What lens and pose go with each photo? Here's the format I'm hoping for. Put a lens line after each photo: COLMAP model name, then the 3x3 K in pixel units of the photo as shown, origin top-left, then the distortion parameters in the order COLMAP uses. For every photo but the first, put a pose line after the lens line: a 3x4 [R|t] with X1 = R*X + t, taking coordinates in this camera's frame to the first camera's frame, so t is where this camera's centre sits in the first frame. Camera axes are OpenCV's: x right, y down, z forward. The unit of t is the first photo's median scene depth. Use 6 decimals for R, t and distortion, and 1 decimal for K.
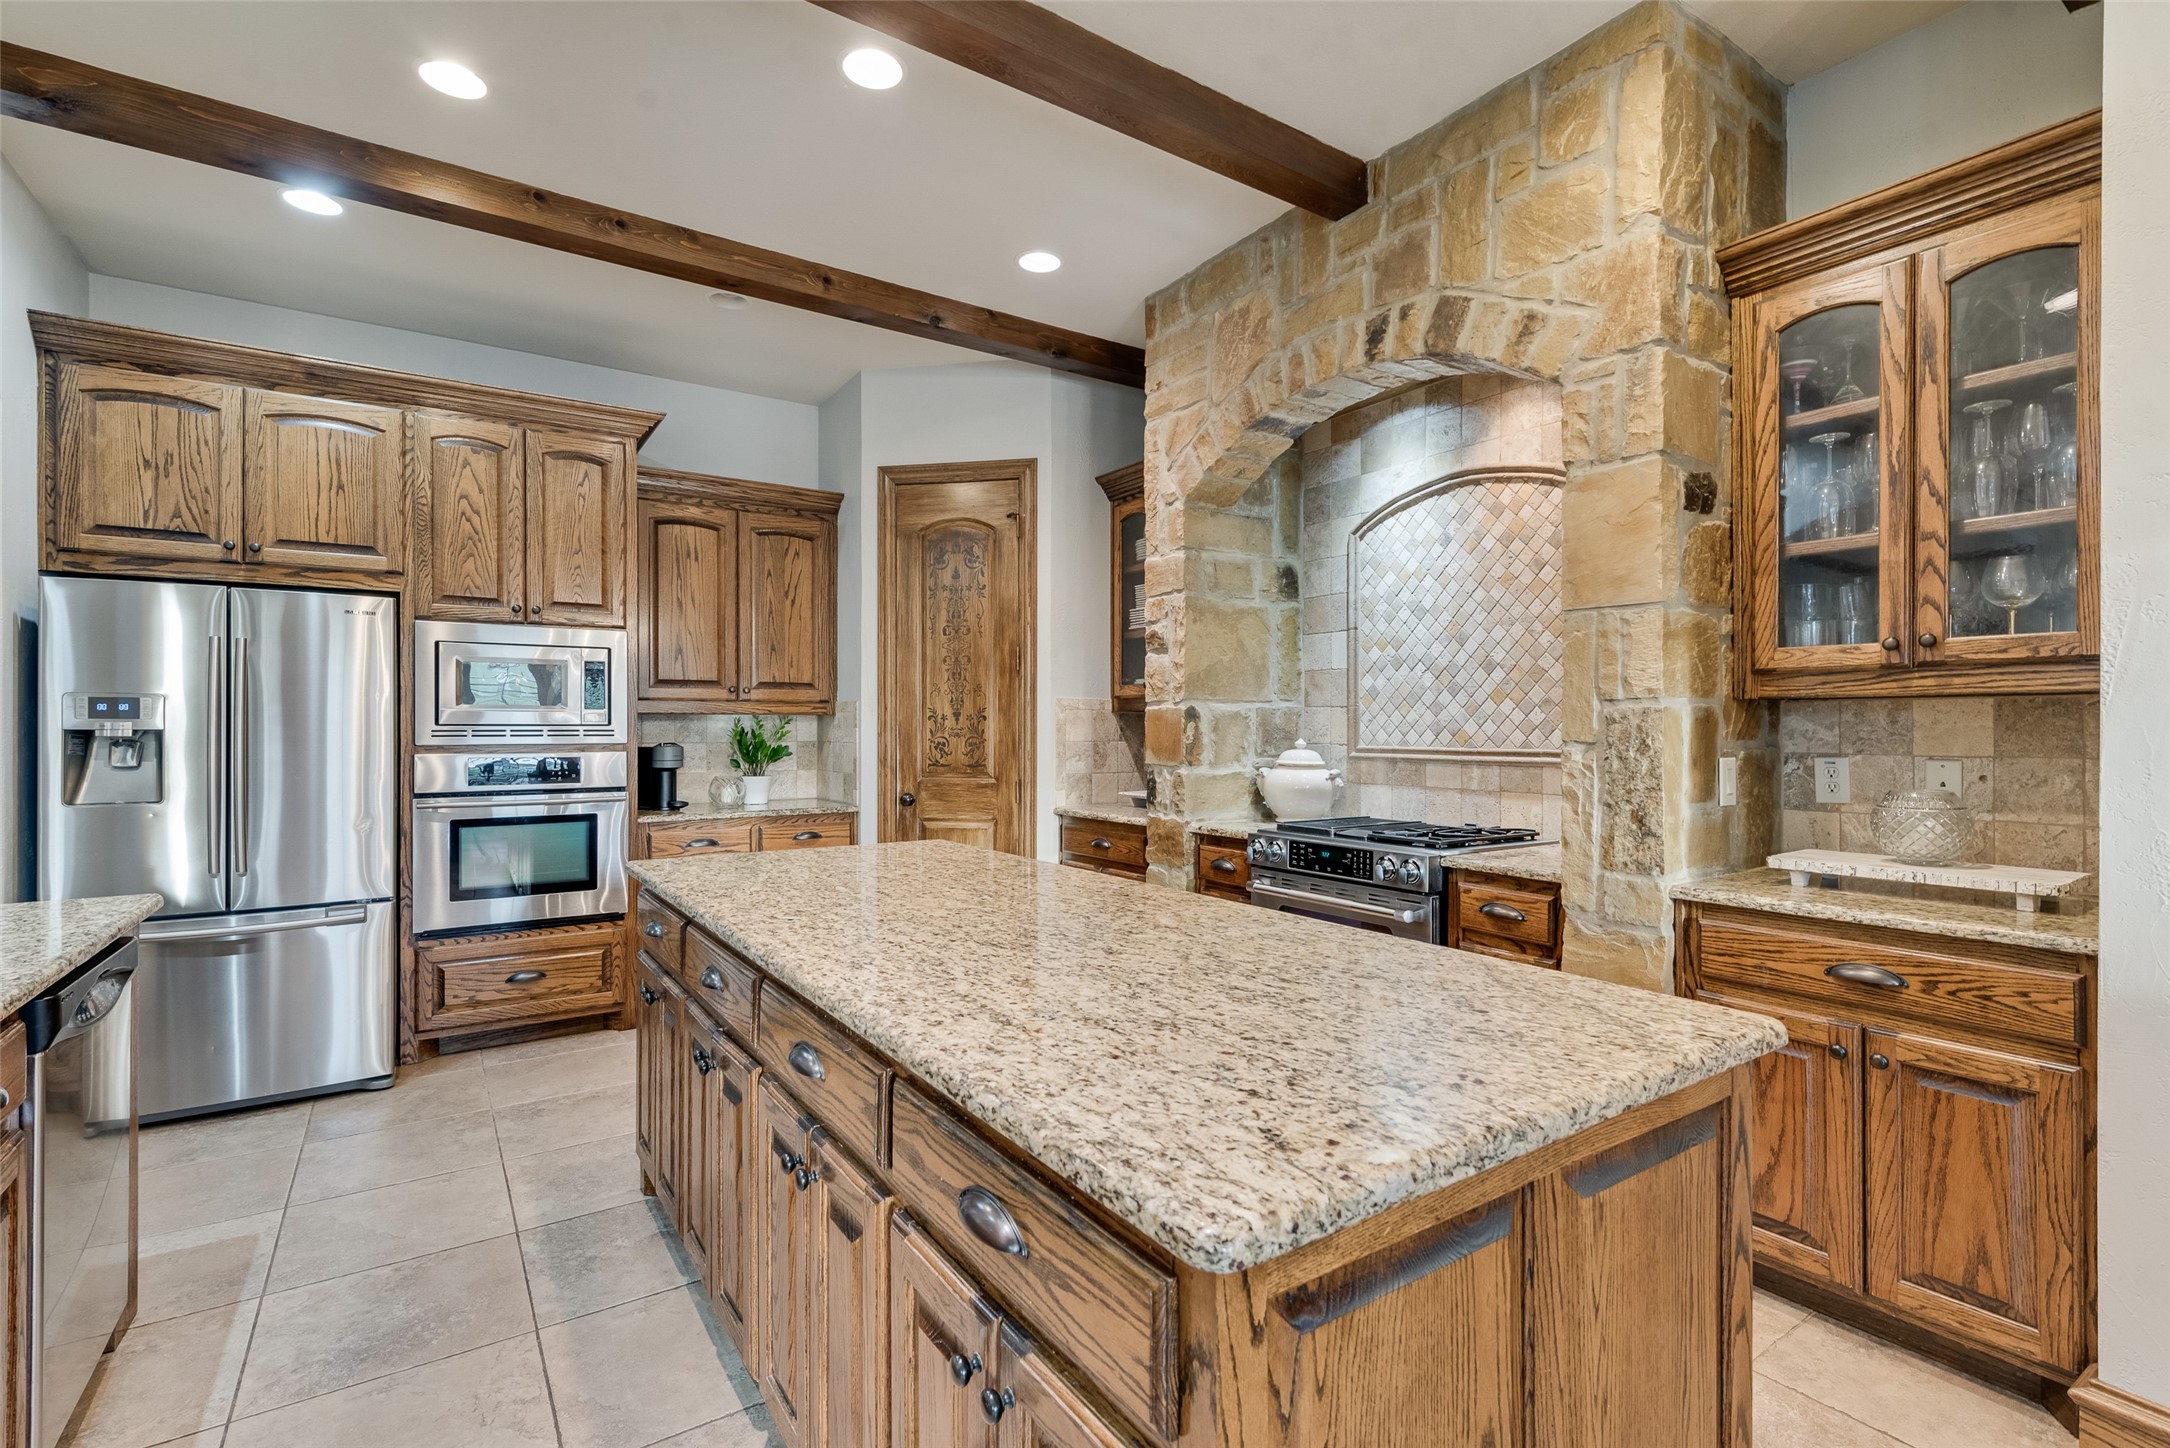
lens RADIAL K [[987.0, 0, 1076.6], [0, 987.0, 734.6], [0, 0, 1]] dist [0.001305, -0.009773]
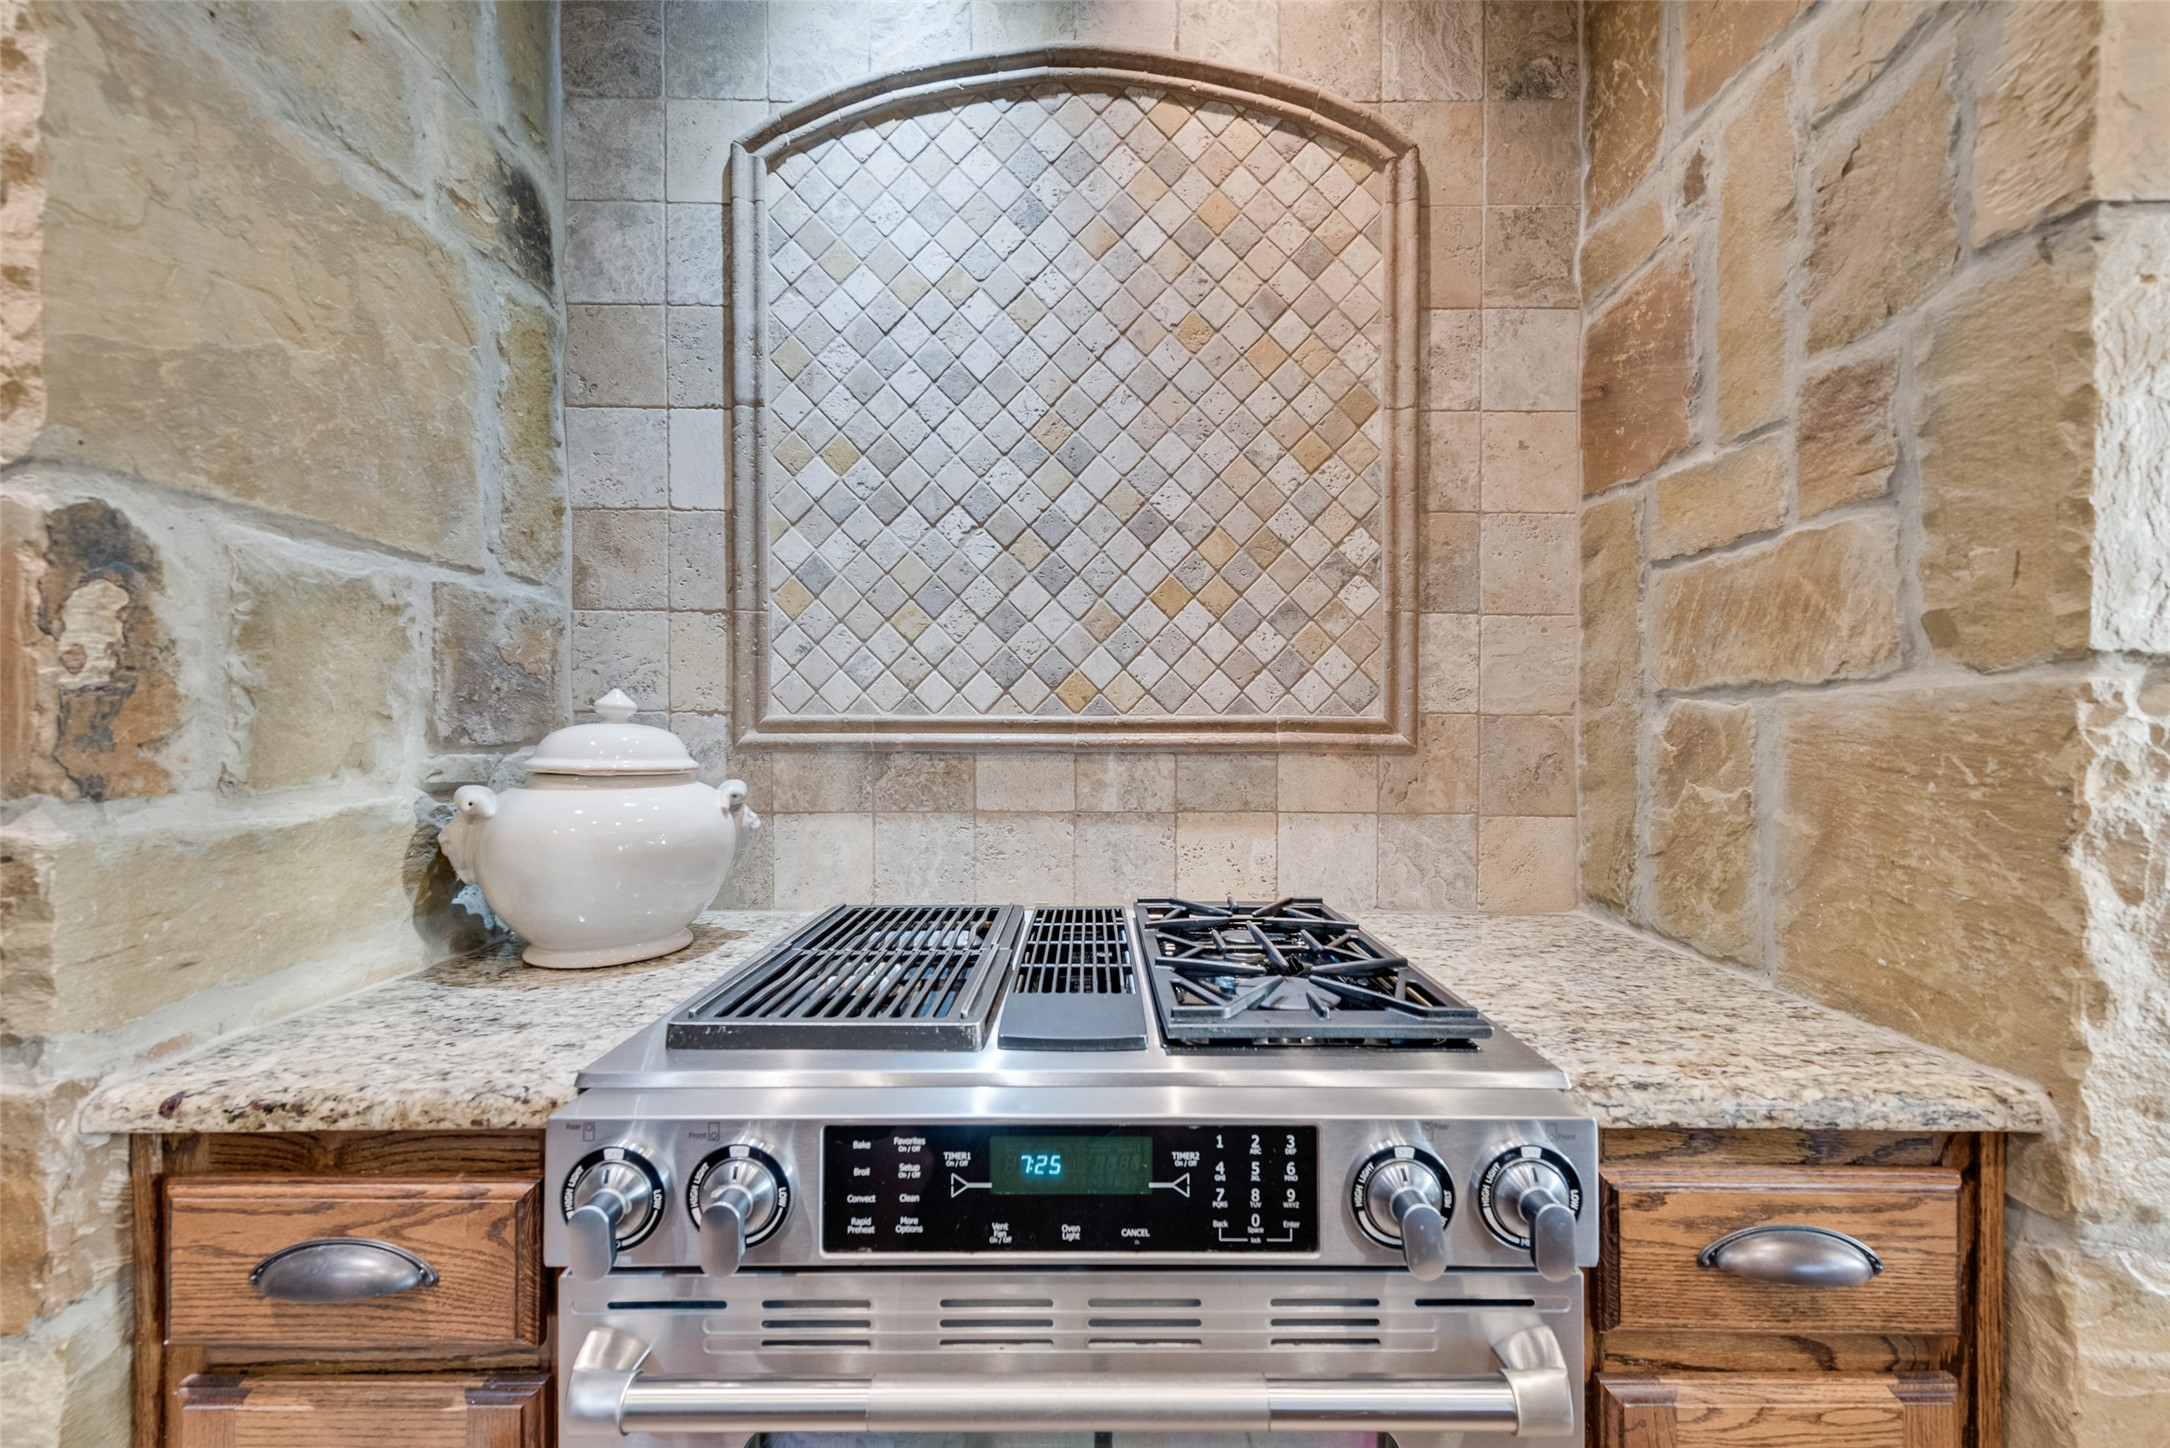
lens RADIAL K [[854.5, 0, 1085.9], [0, 854.5, 731.4], [0, 0, 1]] dist [0.020879, -0.006065]
pose [[0.545832, -0.004311, 0.837884, 0.080686], [0.005653, 0.999983, 0.001463, 0.019047], [-0.837876, 0.003938, 0.545847, 0.762130]]
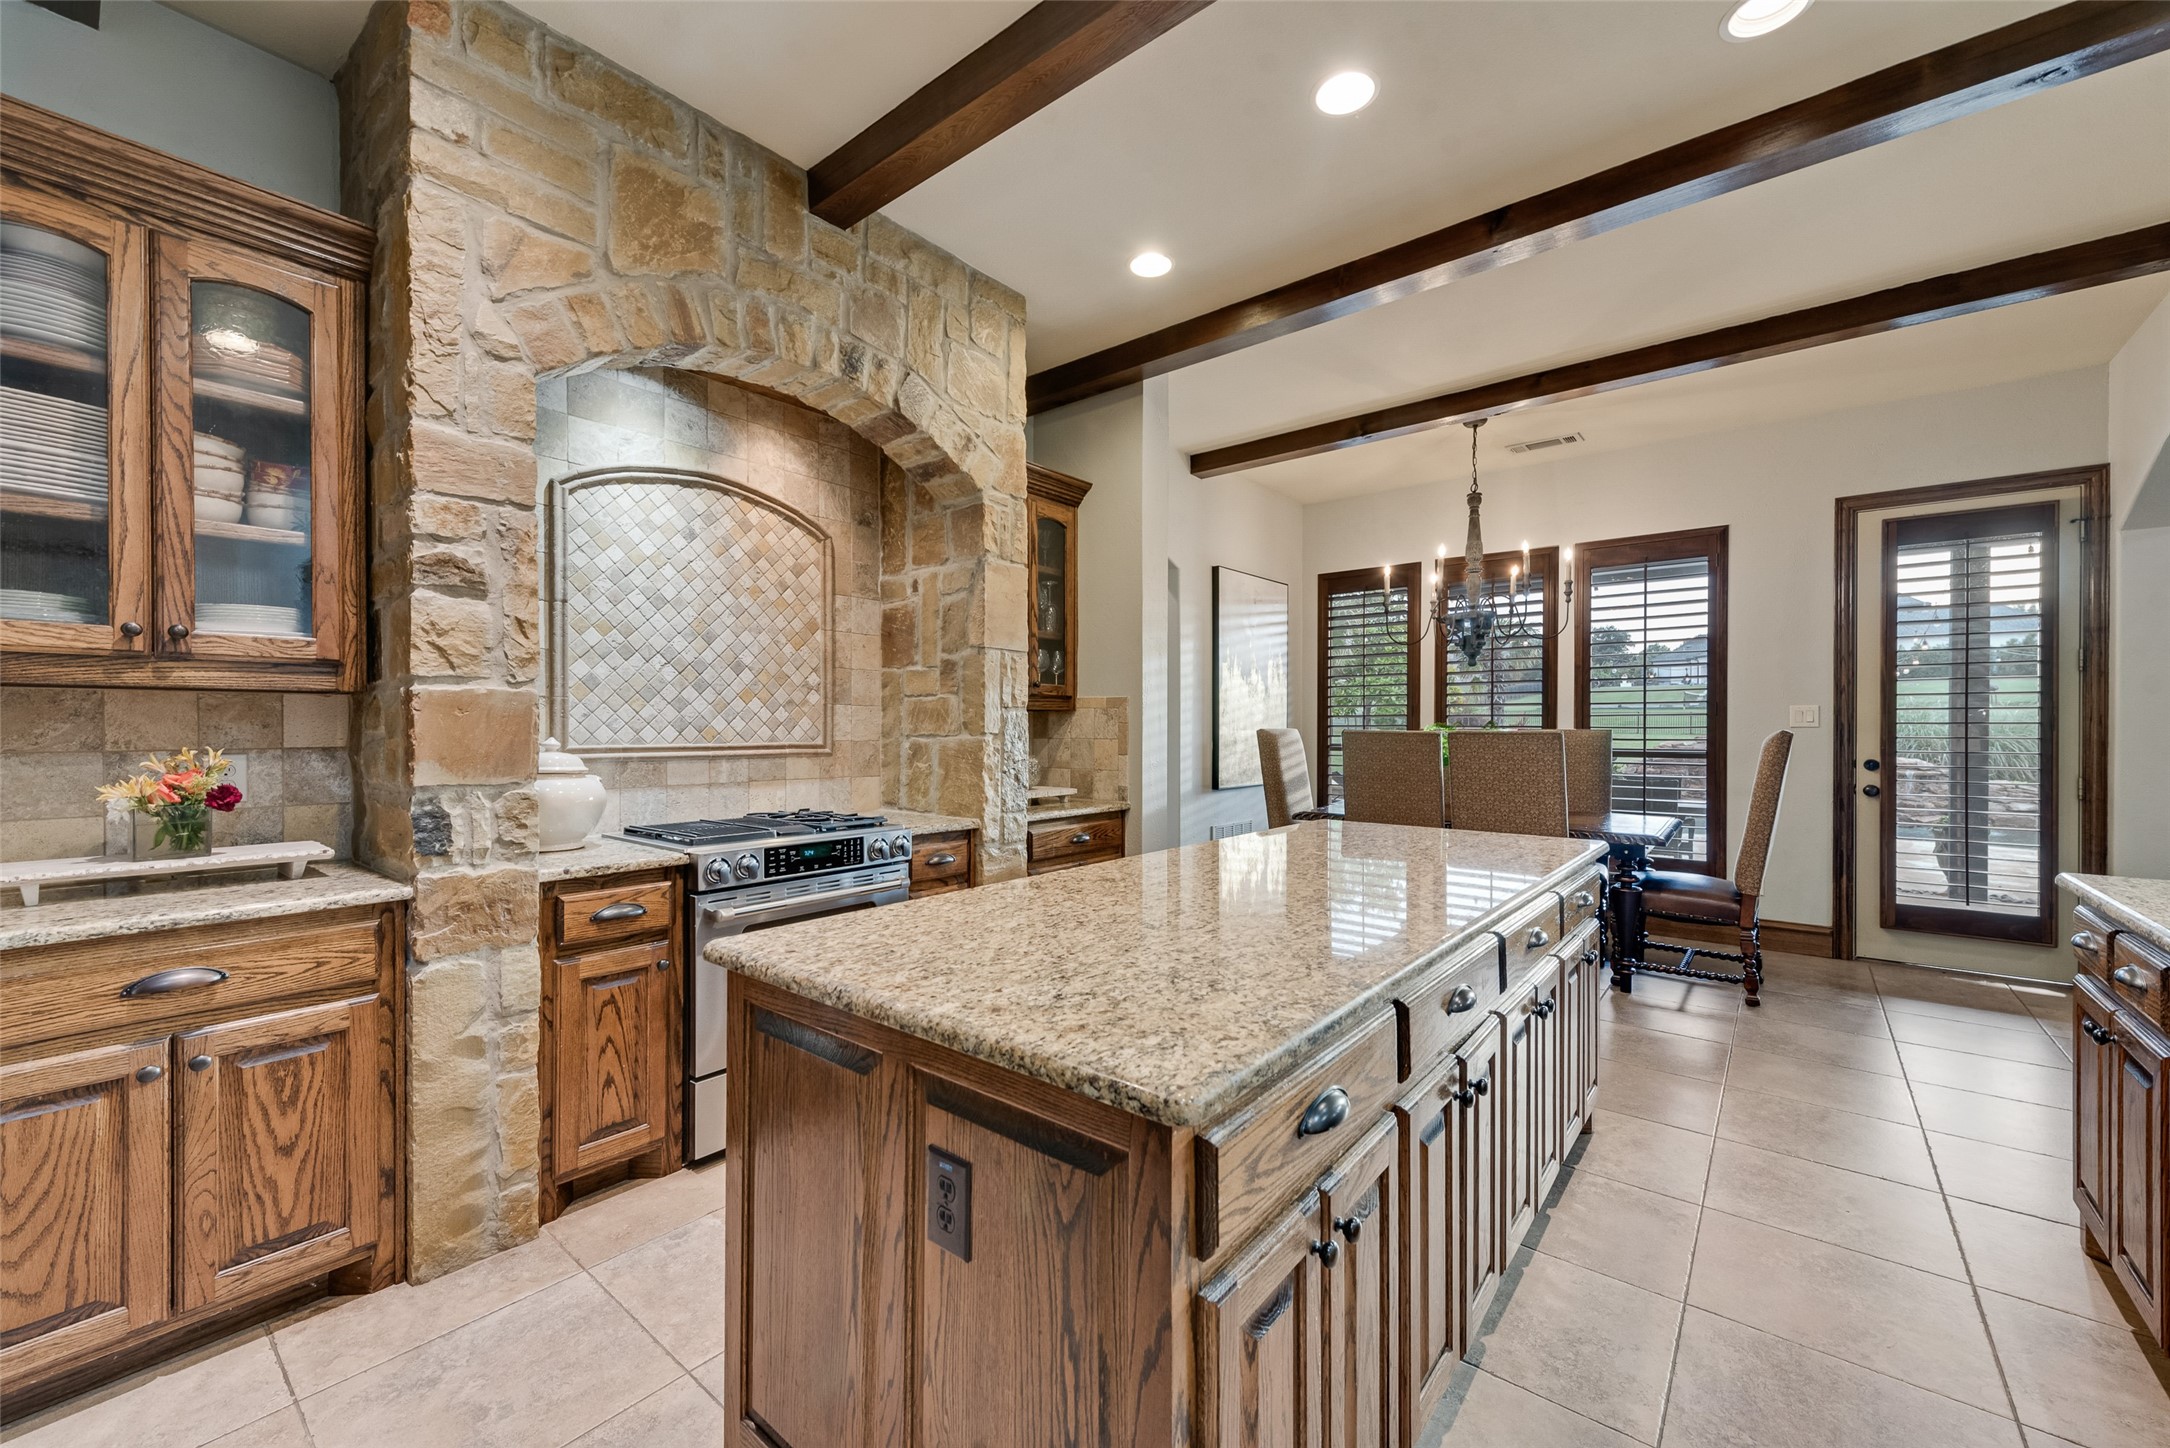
lens RADIAL K [[854.5, 0, 1085.9], [0, 854.5, 731.4], [0, 0, 1]] dist [0.020879, -0.006065]
pose [[-0.292461, -0.005253, 0.956263, -0.553303], [0.006523, 0.999951, 0.007488, -0.003277], [-0.956255, 0.008427, -0.292412, 0.849060]]
